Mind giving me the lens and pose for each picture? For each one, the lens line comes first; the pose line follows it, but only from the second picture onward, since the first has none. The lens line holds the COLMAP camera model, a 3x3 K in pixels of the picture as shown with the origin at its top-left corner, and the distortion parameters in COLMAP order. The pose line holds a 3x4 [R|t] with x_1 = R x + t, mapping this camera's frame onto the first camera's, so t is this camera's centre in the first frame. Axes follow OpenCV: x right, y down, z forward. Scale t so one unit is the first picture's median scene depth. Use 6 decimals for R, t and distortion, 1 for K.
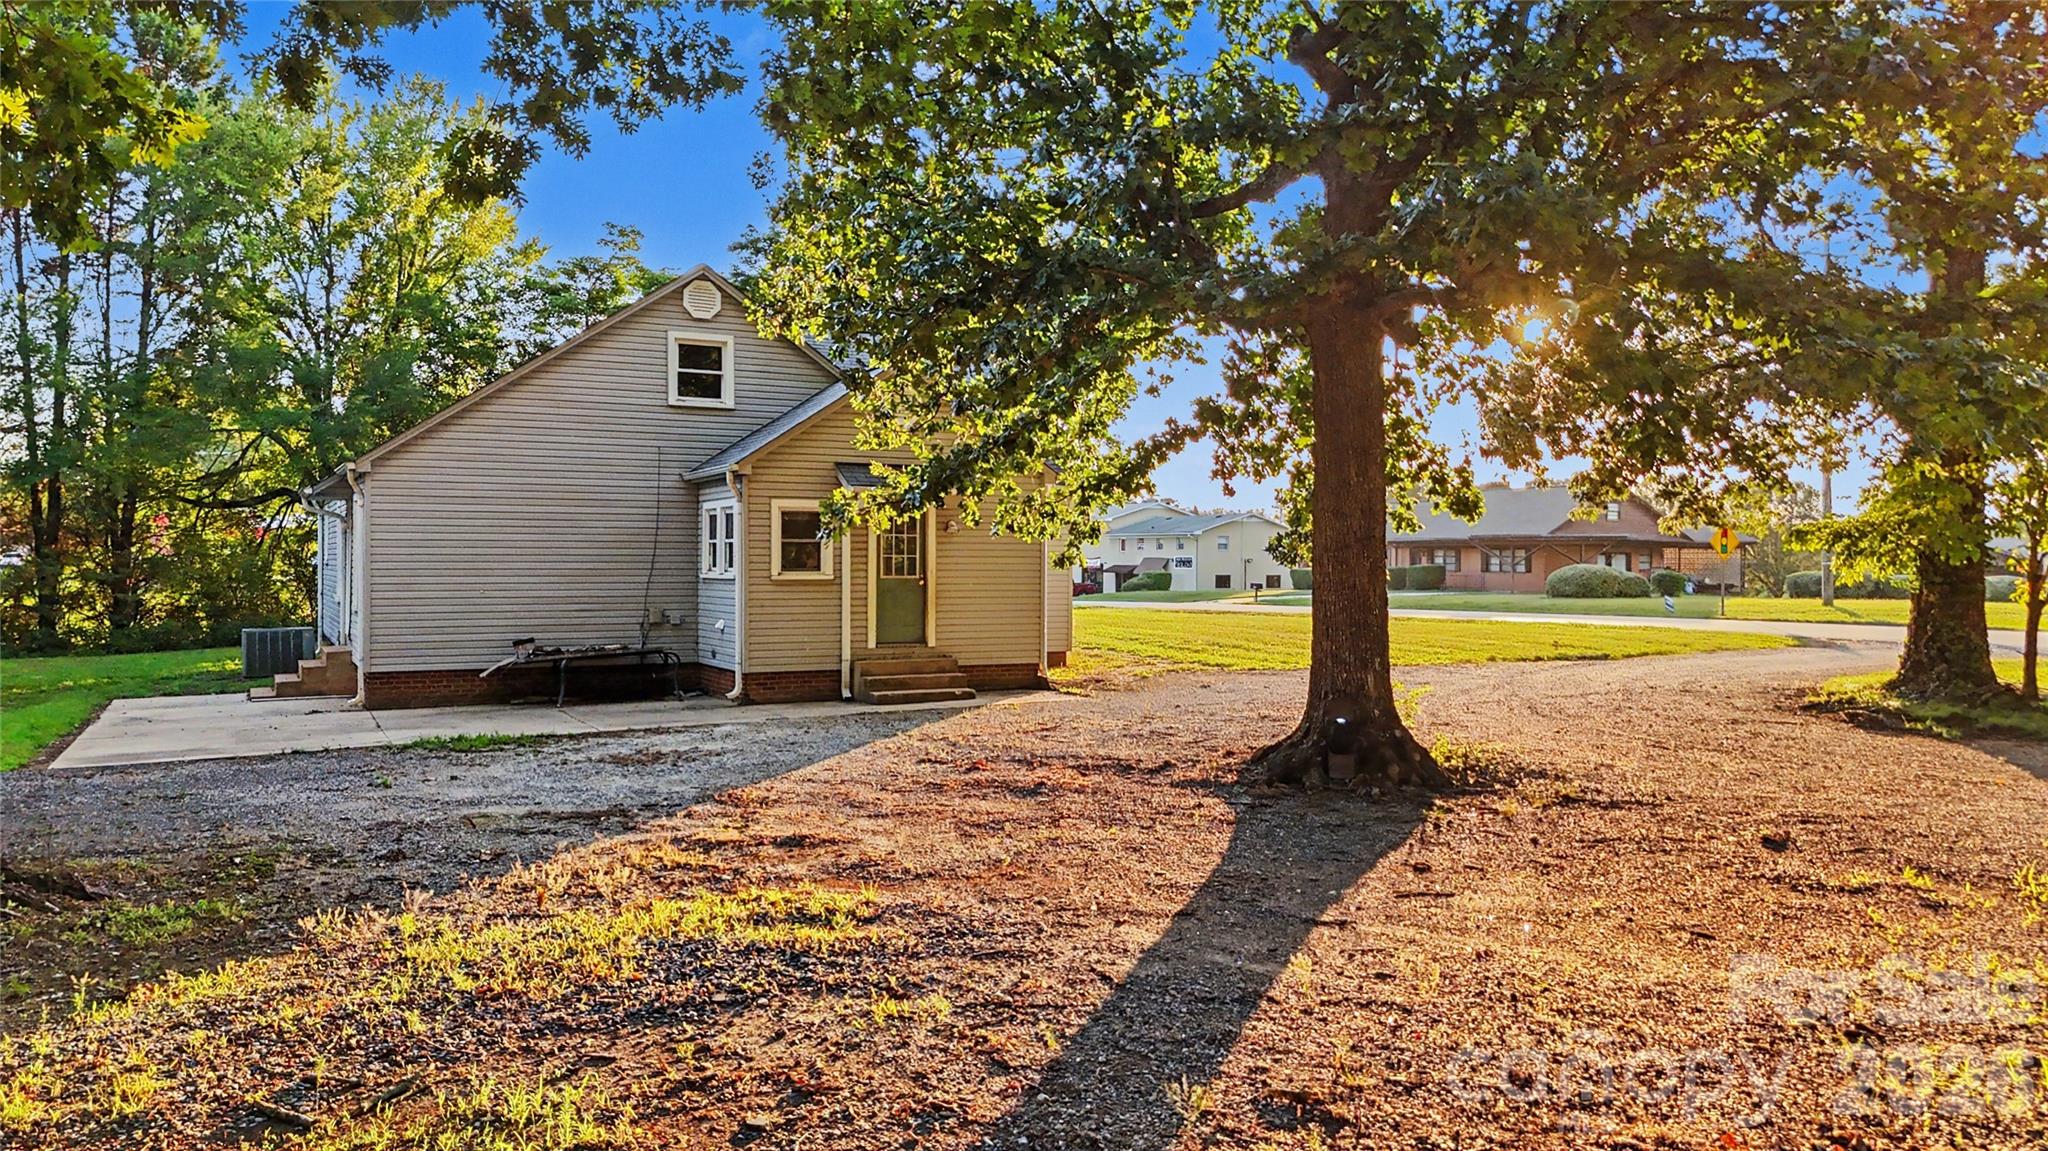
lens RADIAL K [[1540.5, 0, 1033.3], [0, 1540.5, 576.0], [0, 0, 1]] dist [0.077080, -0.064056]
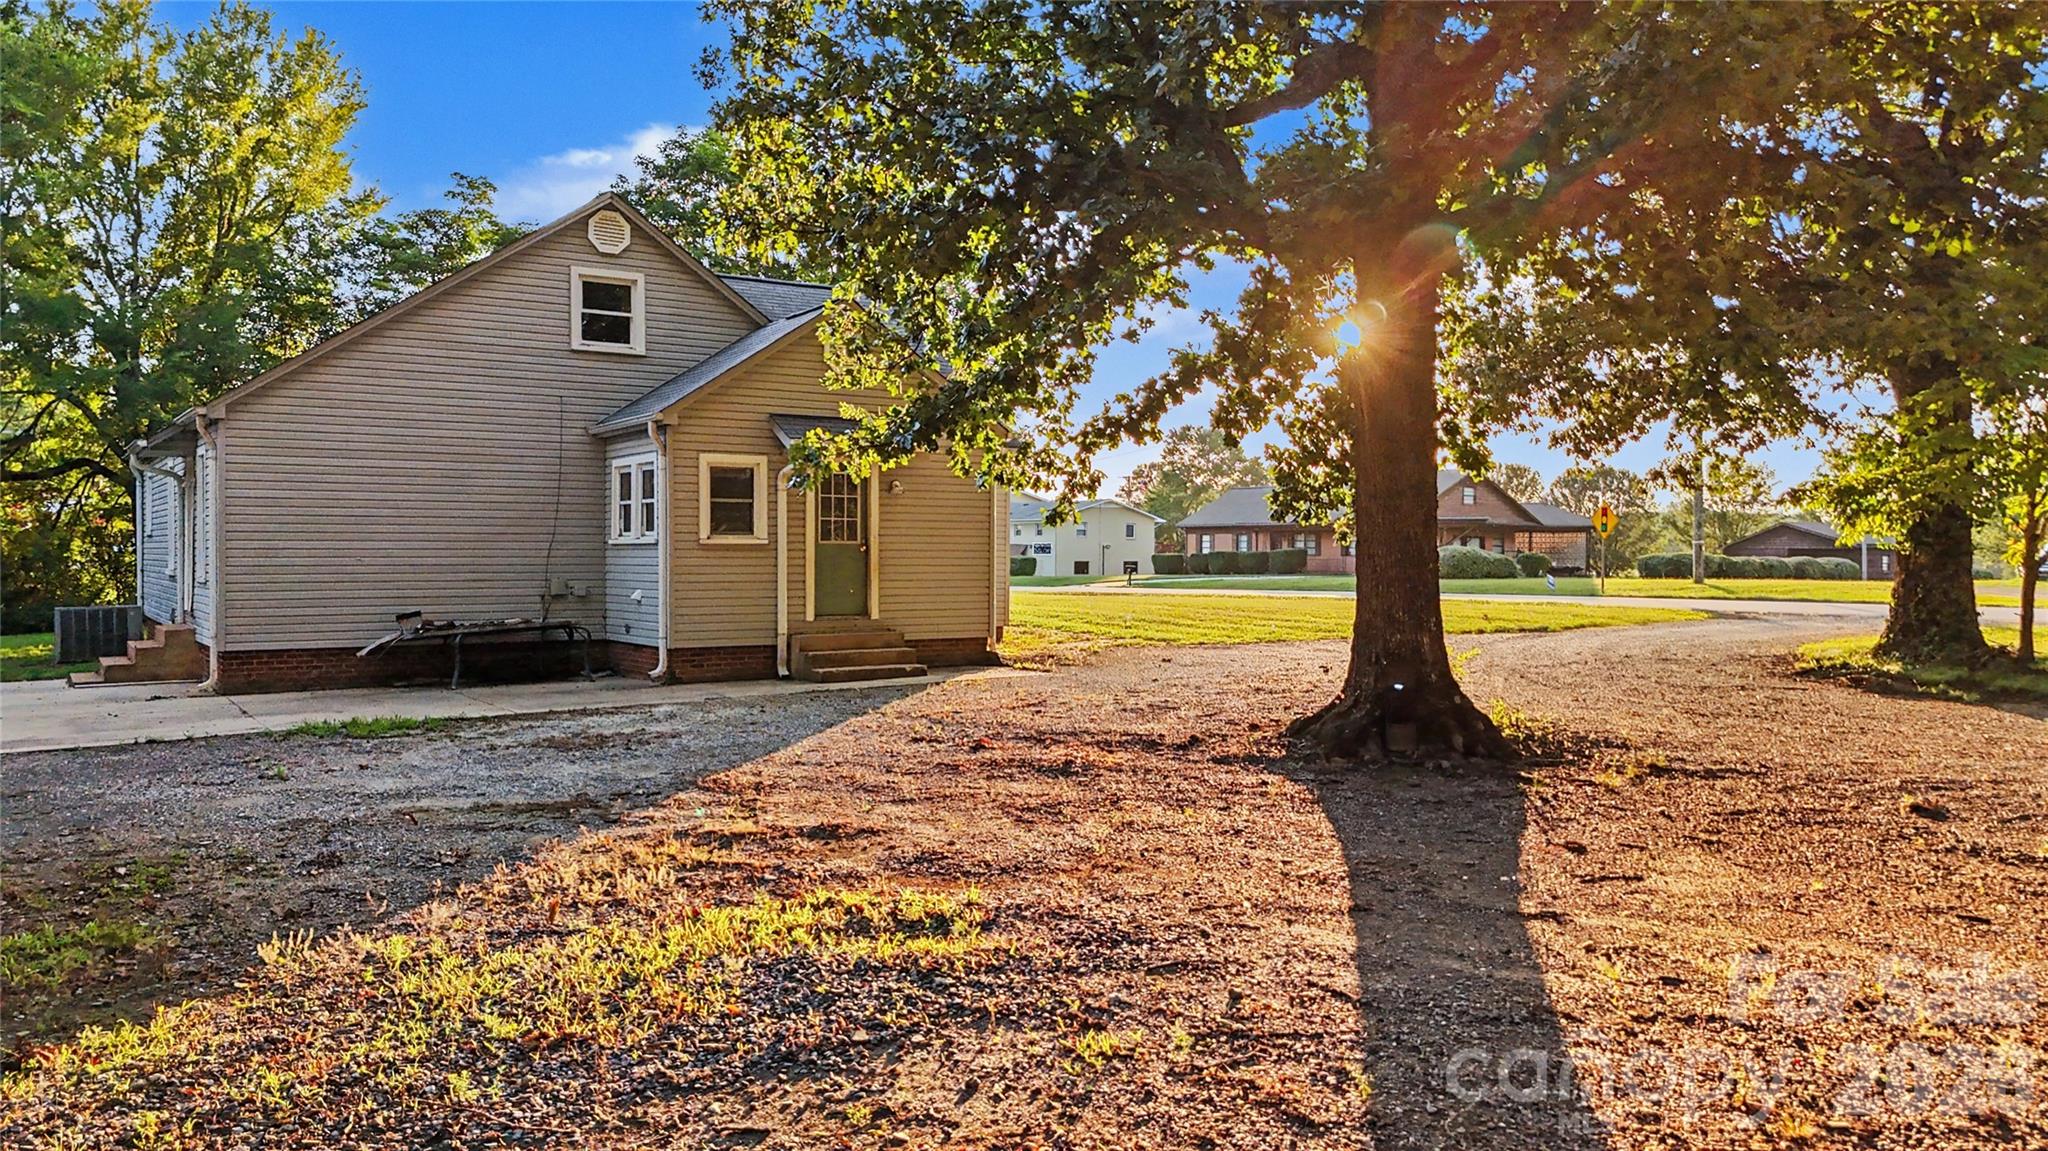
lens RADIAL K [[1540.5, 0, 1035.2], [0, 1540.5, 574.2], [0, 0, 1]] dist [0.077080, -0.064056]
pose [[0.994017, -0.002977, 0.109182, -0.093444], [0.002500, 0.999987, 0.004513, 0.020592], [-0.109194, -0.004213, 0.994012, 0.113729]]
